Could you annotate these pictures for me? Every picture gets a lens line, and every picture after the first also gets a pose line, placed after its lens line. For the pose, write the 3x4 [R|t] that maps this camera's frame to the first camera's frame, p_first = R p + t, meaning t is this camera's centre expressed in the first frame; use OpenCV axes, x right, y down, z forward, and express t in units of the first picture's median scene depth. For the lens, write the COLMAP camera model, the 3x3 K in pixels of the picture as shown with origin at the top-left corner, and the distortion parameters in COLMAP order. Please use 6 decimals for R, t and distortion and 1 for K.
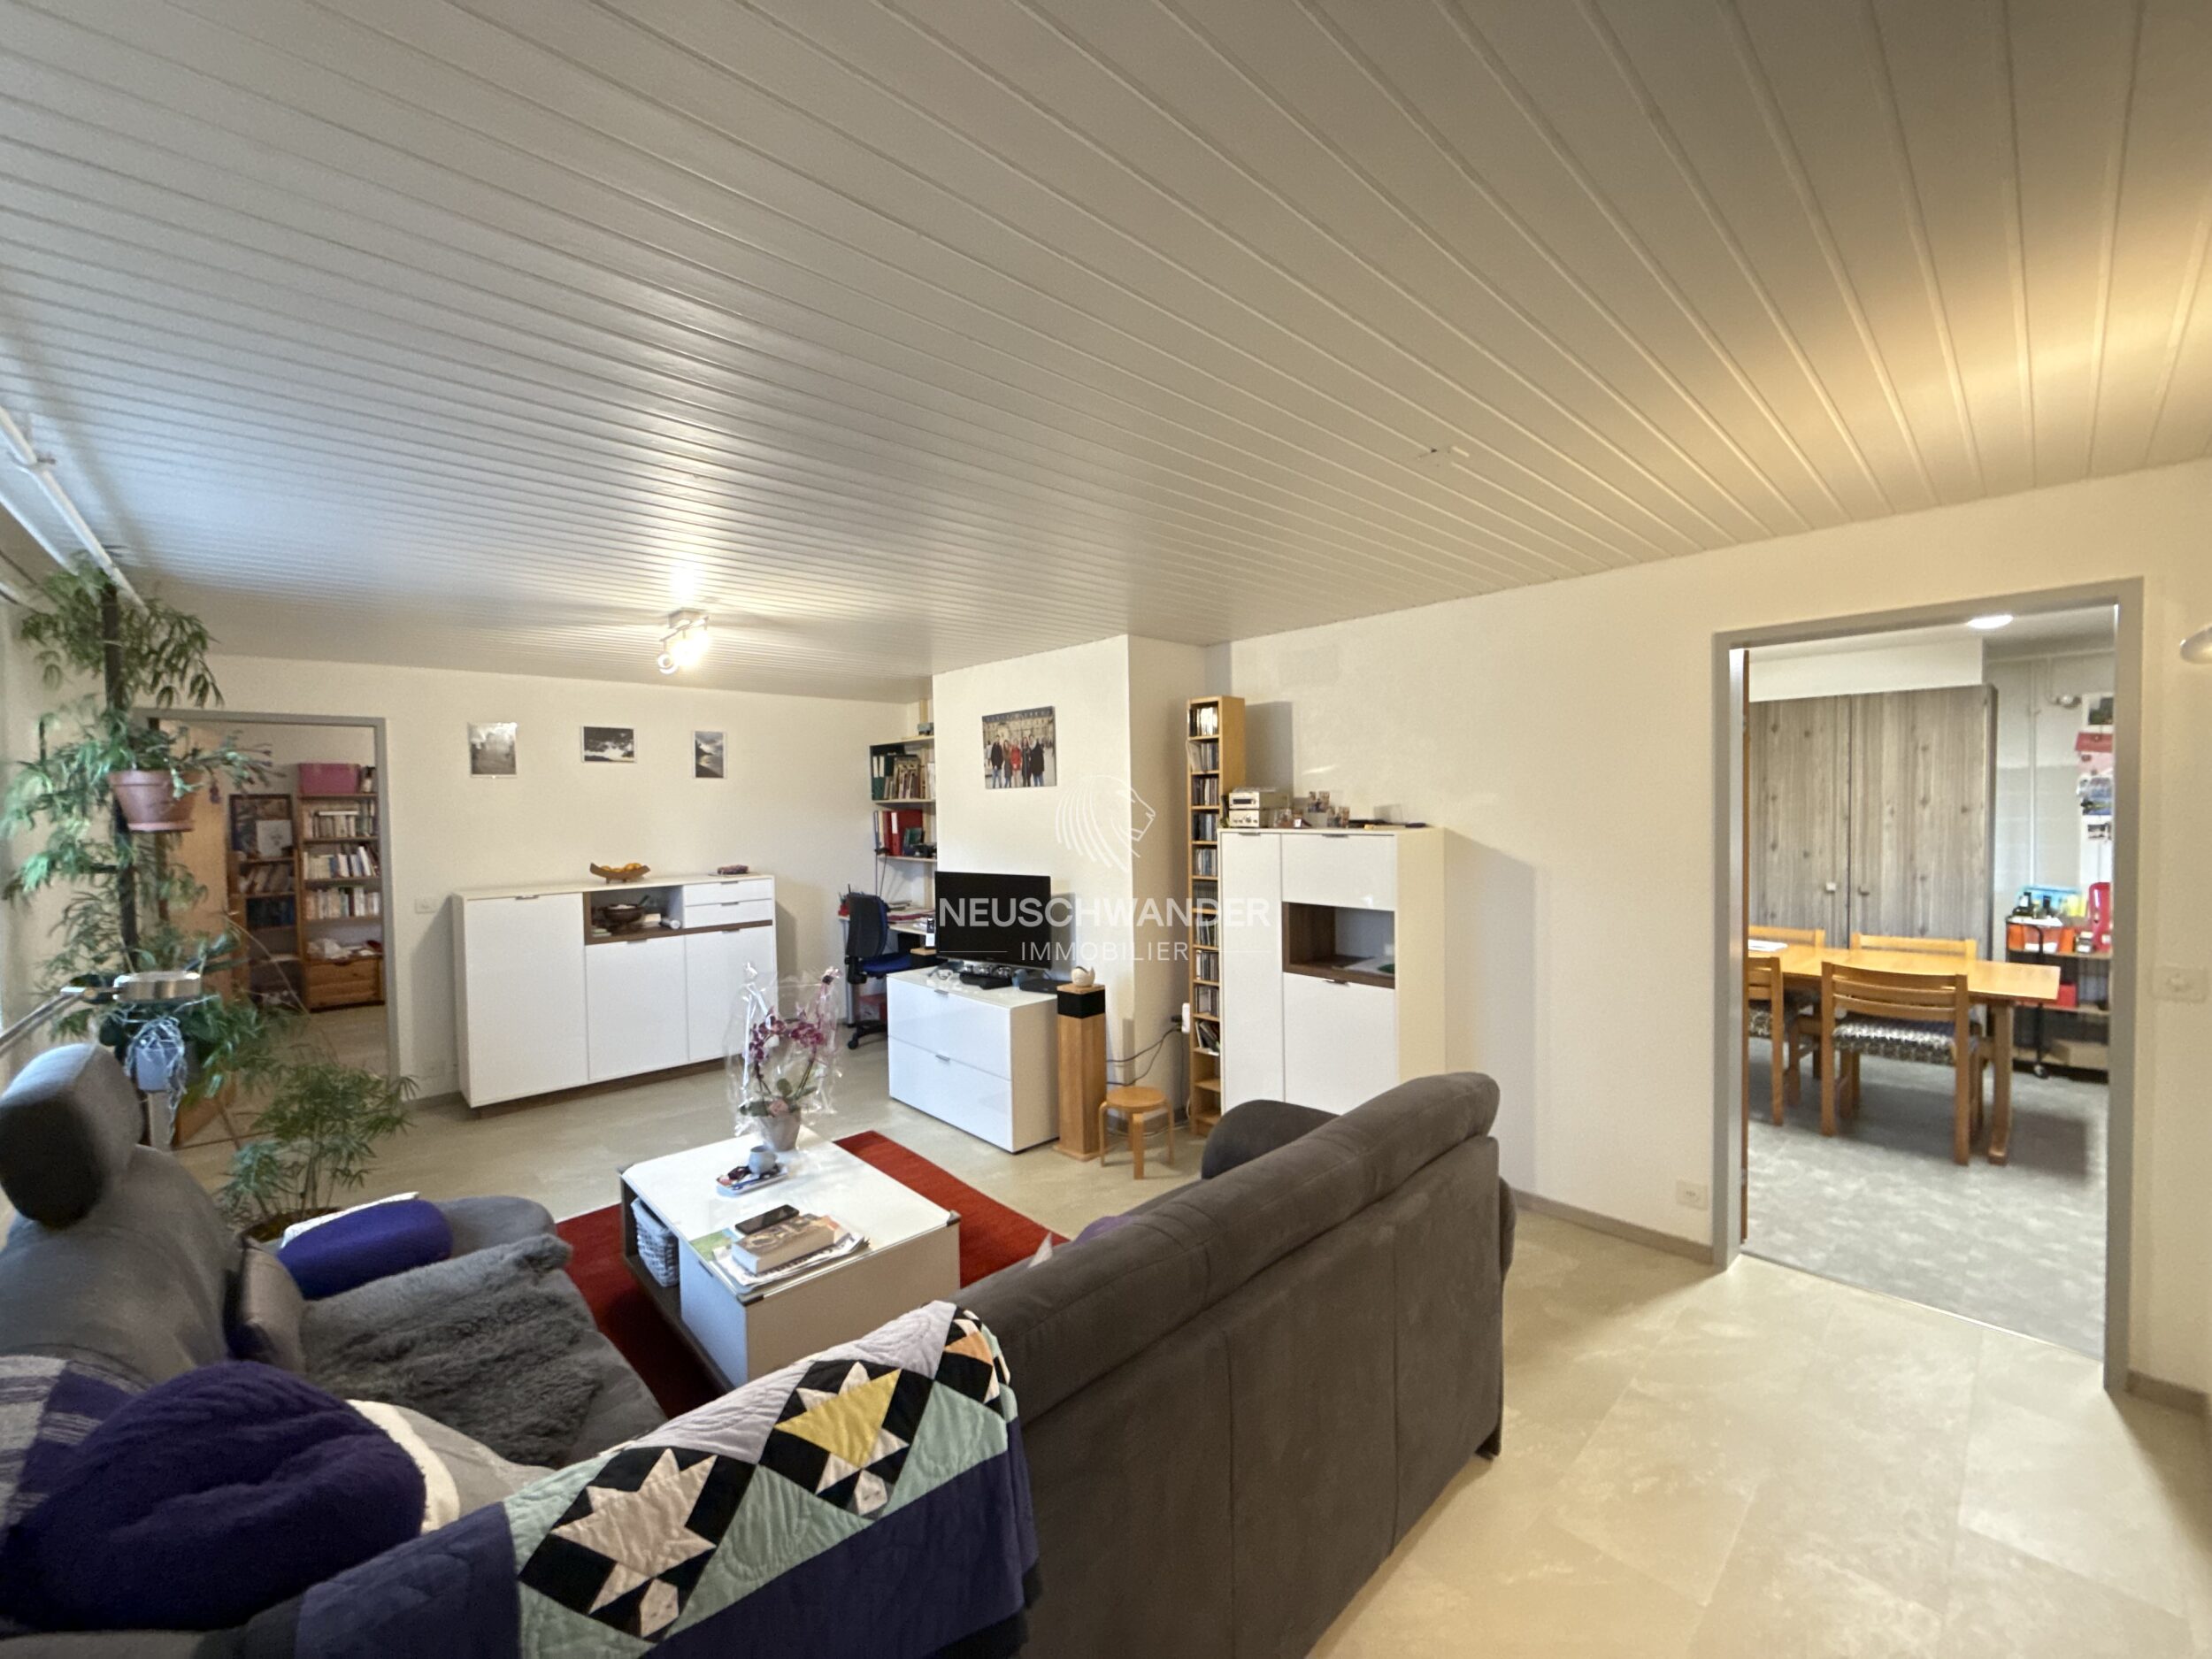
lens RADIAL K [[883.0, 0, 1091.5], [0, 883.0, 831.2], [0, 0, 1]] dist [-0.000452, -0.000116]
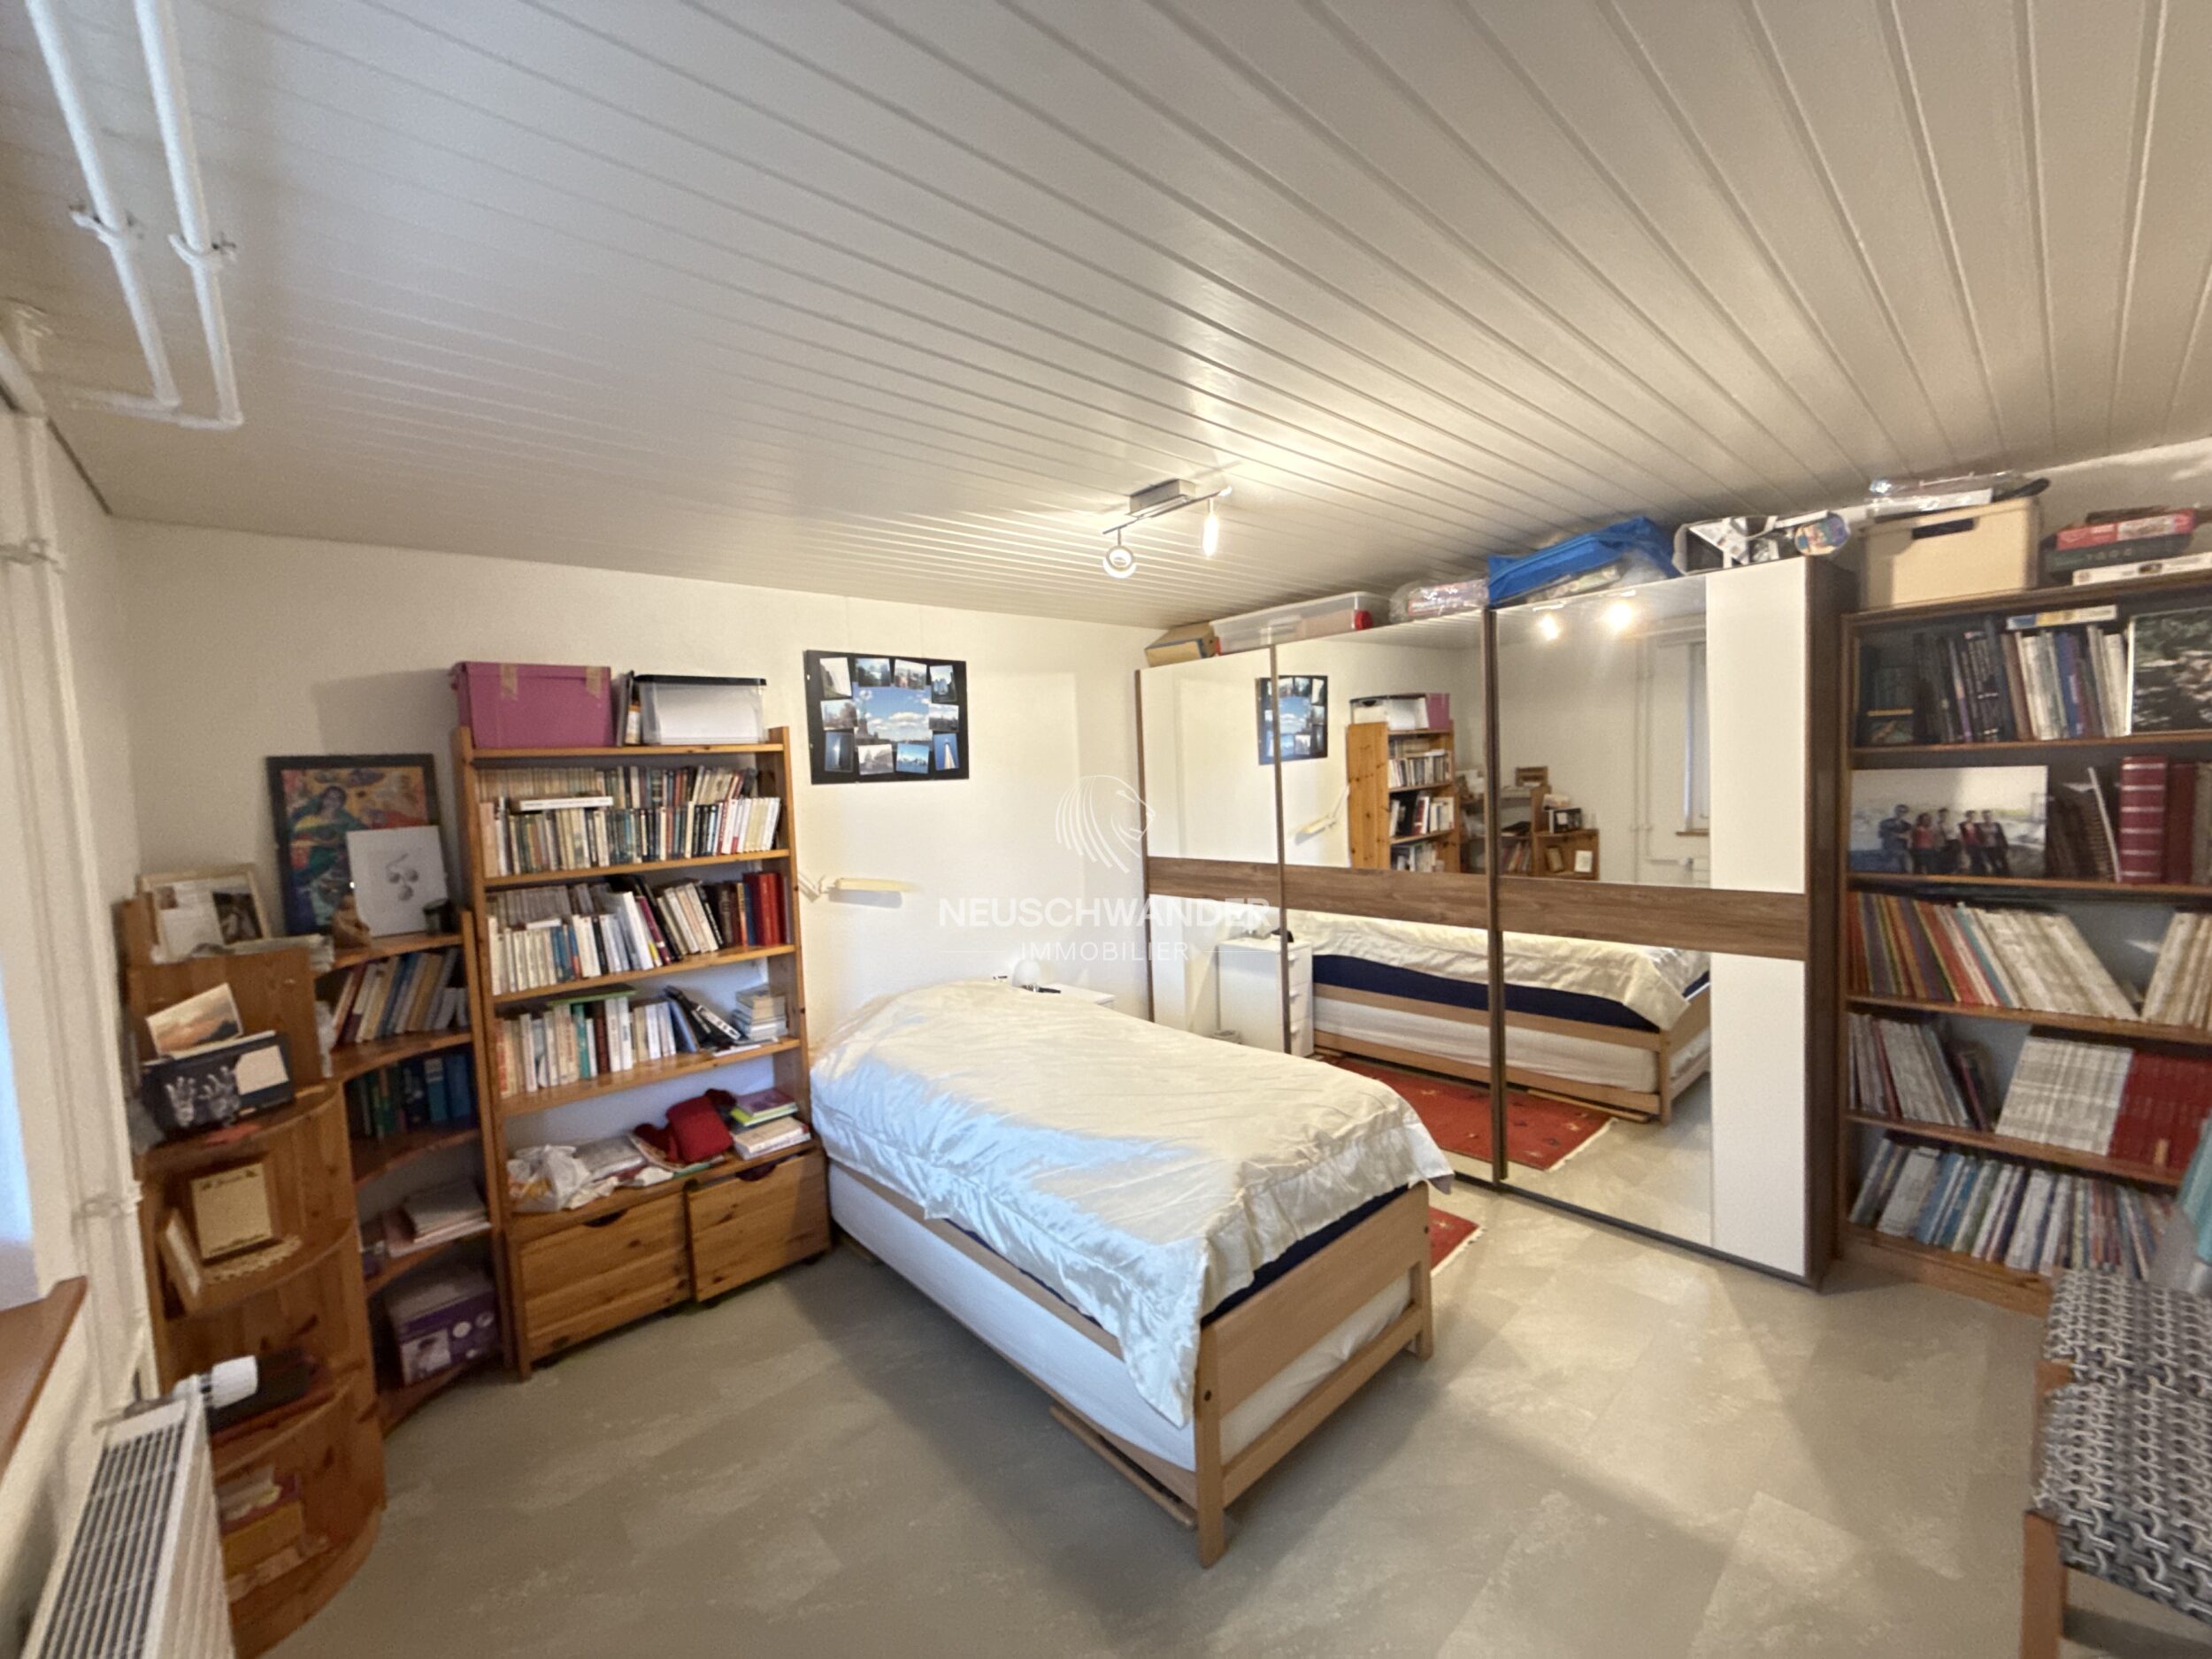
lens RADIAL K [[883.0, 0, 1104.9], [0, 883.0, 831.5], [0, 0, 1]] dist [-0.000452, -0.000116]
pose [[0.999676, -0.025393, -0.001948, -0.640293], [0.025450, 0.998934, 0.038519, -0.017566], [0.000968, -0.038556, 0.999256, 0.646394]]
